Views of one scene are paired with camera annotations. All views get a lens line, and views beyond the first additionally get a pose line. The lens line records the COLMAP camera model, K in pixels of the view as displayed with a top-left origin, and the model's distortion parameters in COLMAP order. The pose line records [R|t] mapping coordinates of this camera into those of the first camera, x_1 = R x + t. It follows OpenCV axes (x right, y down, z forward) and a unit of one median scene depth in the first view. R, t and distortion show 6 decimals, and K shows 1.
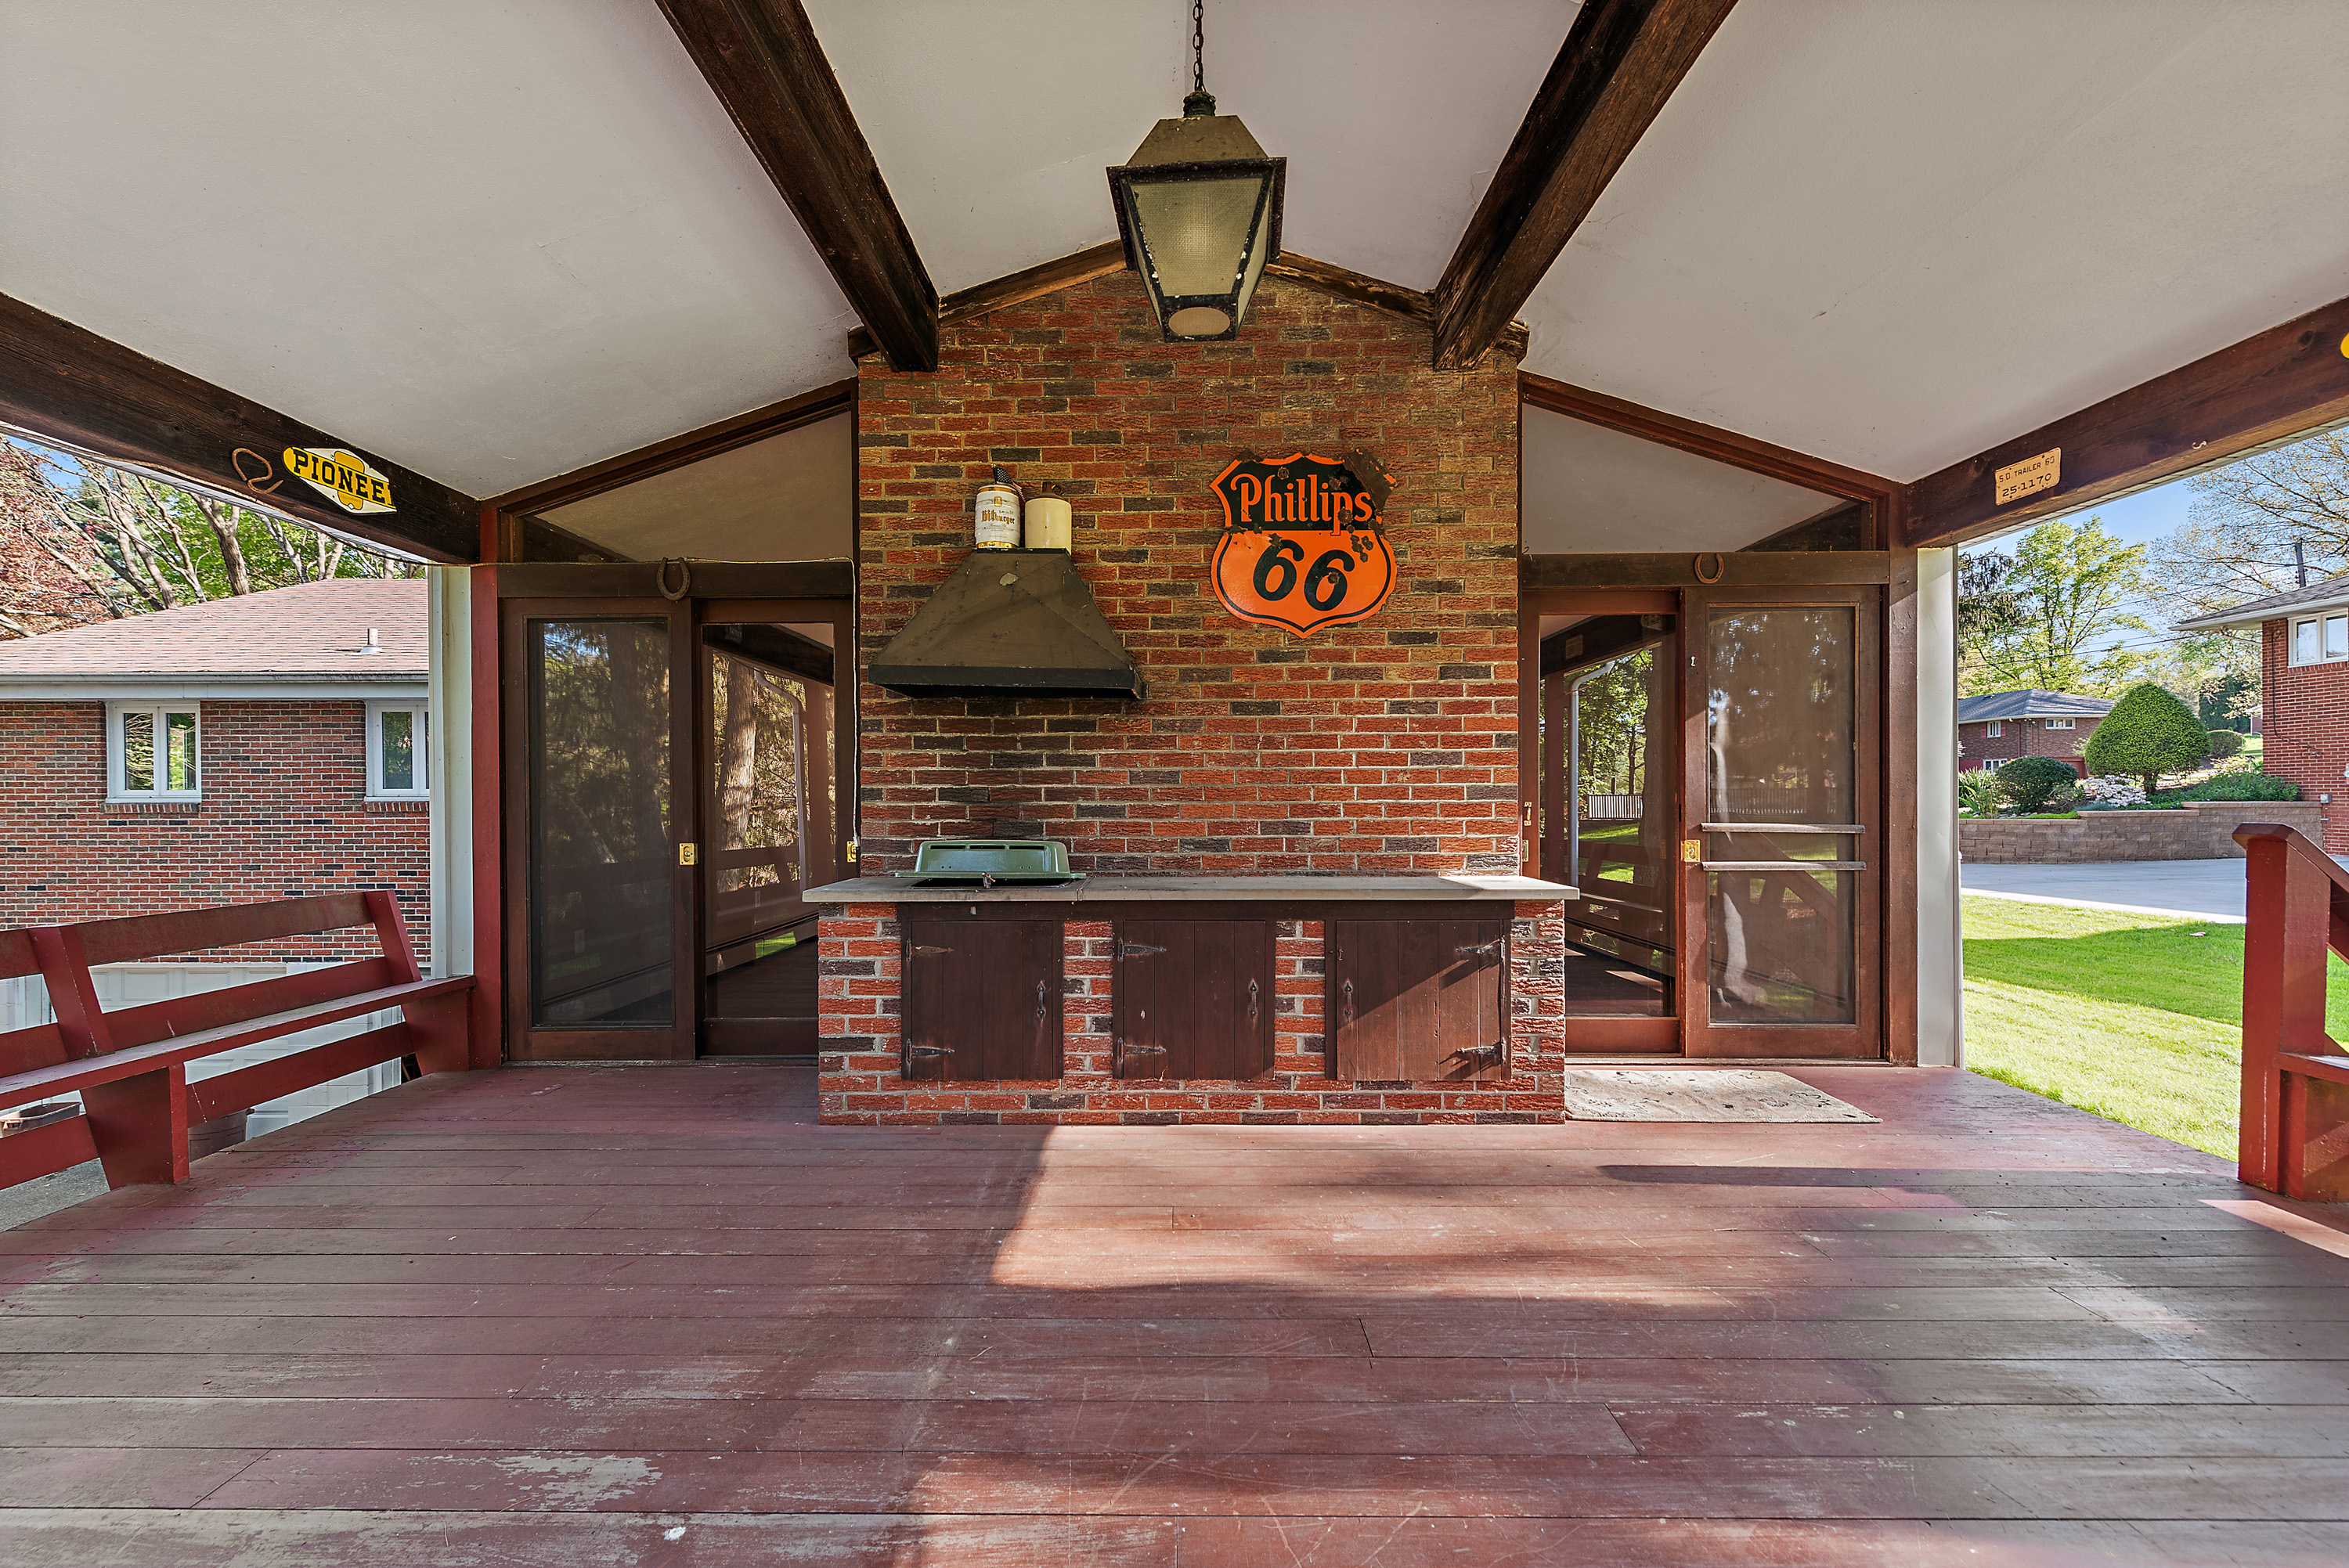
lens RADIAL K [[939.0, 0, 1162.6], [0, 939.0, 793.8], [0, 0, 1]] dist [0.000063, 0.000009]
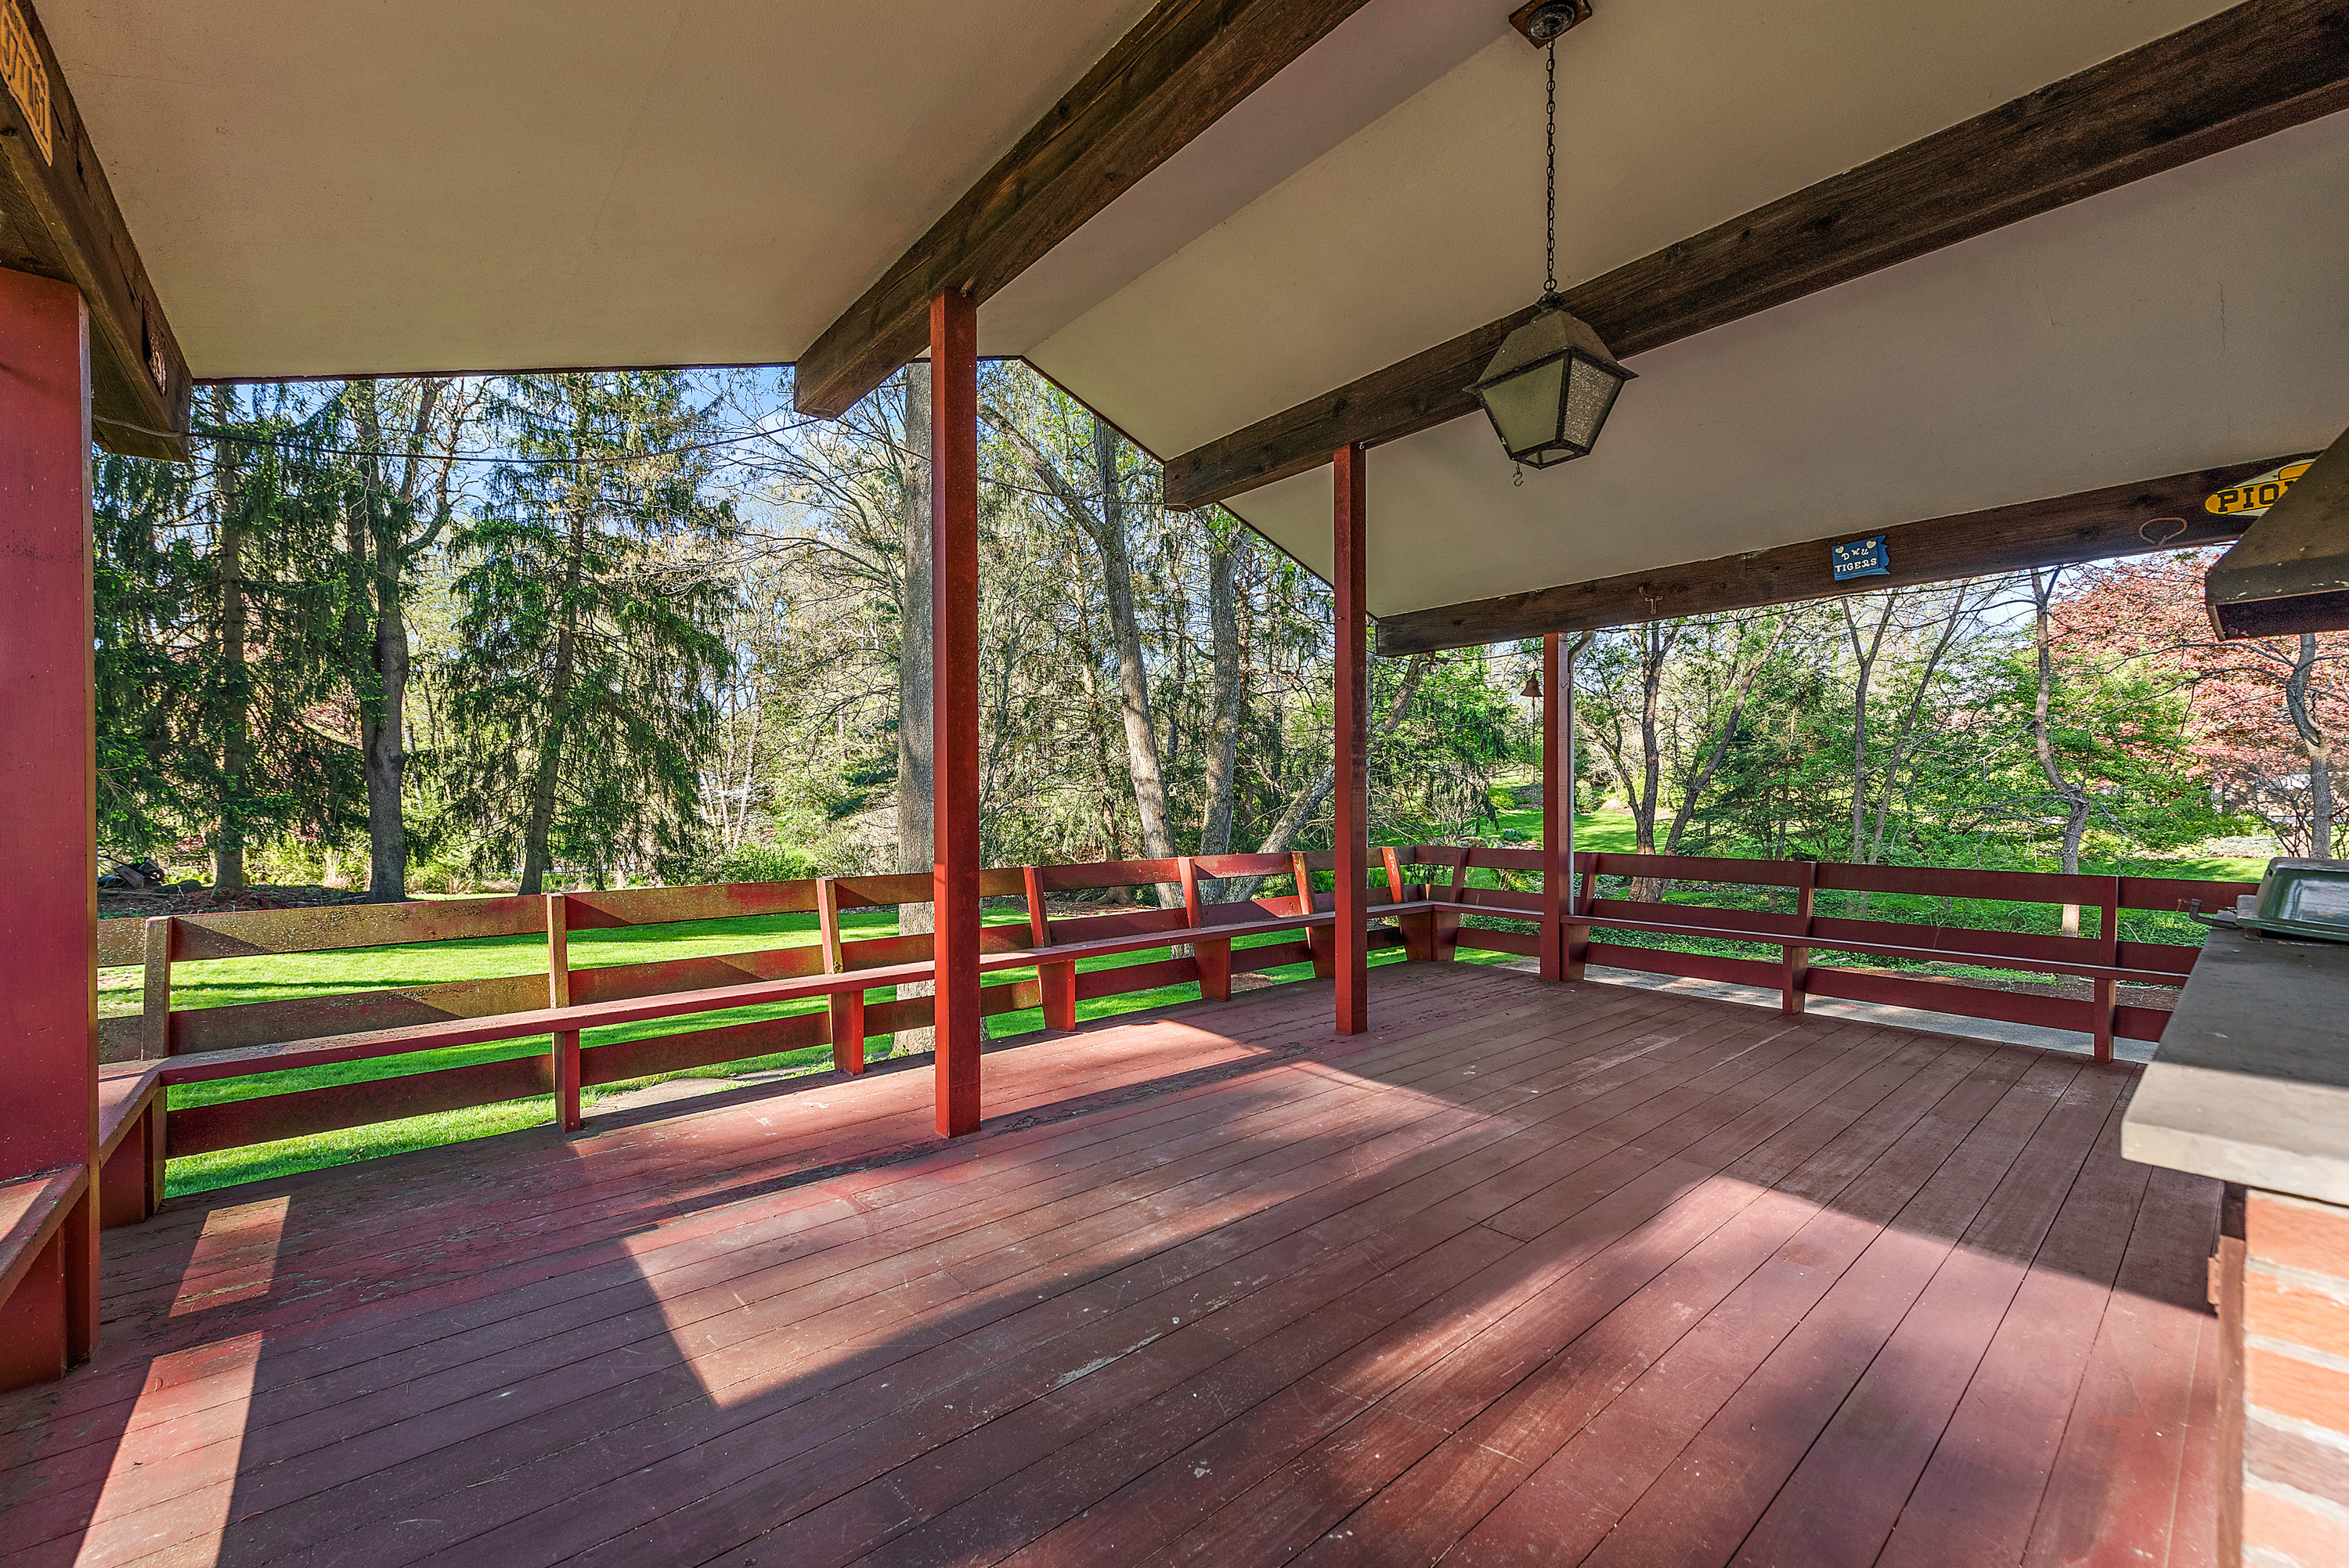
lens RADIAL K [[939.0, 0, 1169.3], [0, 939.0, 794.0], [0, 0, 1]] dist [0.000063, 0.000009]
pose [[-0.746727, 0.006929, -0.665095, 1.413909], [0.012876, 0.999909, -0.004040, -0.006420], [0.665006, -0.011581, -0.746748, 1.694359]]
